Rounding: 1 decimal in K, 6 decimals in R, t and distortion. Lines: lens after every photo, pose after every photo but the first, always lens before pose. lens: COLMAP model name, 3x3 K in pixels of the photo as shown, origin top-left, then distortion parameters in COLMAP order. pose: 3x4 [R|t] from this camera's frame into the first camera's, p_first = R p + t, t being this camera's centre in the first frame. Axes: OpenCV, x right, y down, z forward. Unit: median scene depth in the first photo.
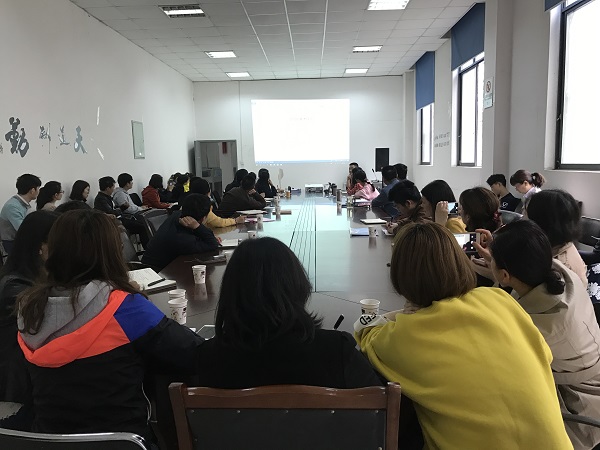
lens RADIAL K [[484.1, 0, 300.0], [0, 484.1, 225.0], [0, 0, 1]] dist [0.006906, -0.002336]
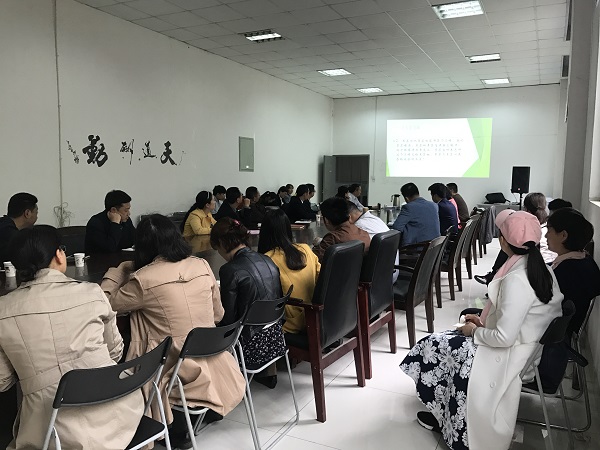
lens RADIAL K [[484.1, 0, 300.0], [0, 484.1, 225.0], [0, 0, 1]] dist [0.006906, -0.002336]
pose [[0.915931, 0.072055, -0.394815, 0.177764], [-0.082864, 0.996507, -0.010369, -0.010022], [0.392689, 0.042214, 0.918702, 0.033918]]
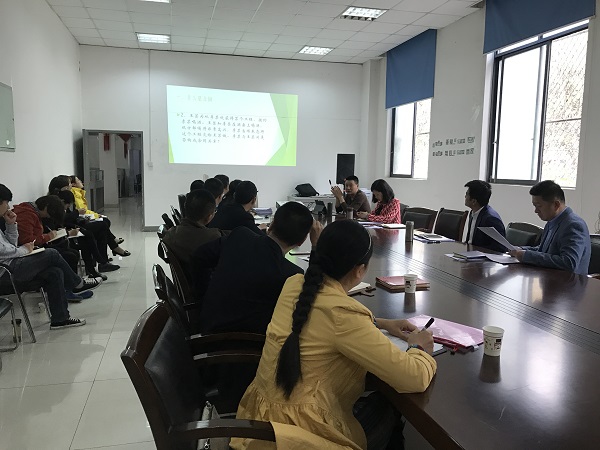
lens RADIAL K [[484.1, 0, 300.0], [0, 484.1, 225.0], [0, 0, 1]] dist [0.006906, -0.002336]
pose [[0.962831, 0.012494, 0.269815, -0.124709], [-0.009900, 0.999891, -0.010975, -0.040563], [-0.269923, 0.007896, 0.962850, 0.309940]]
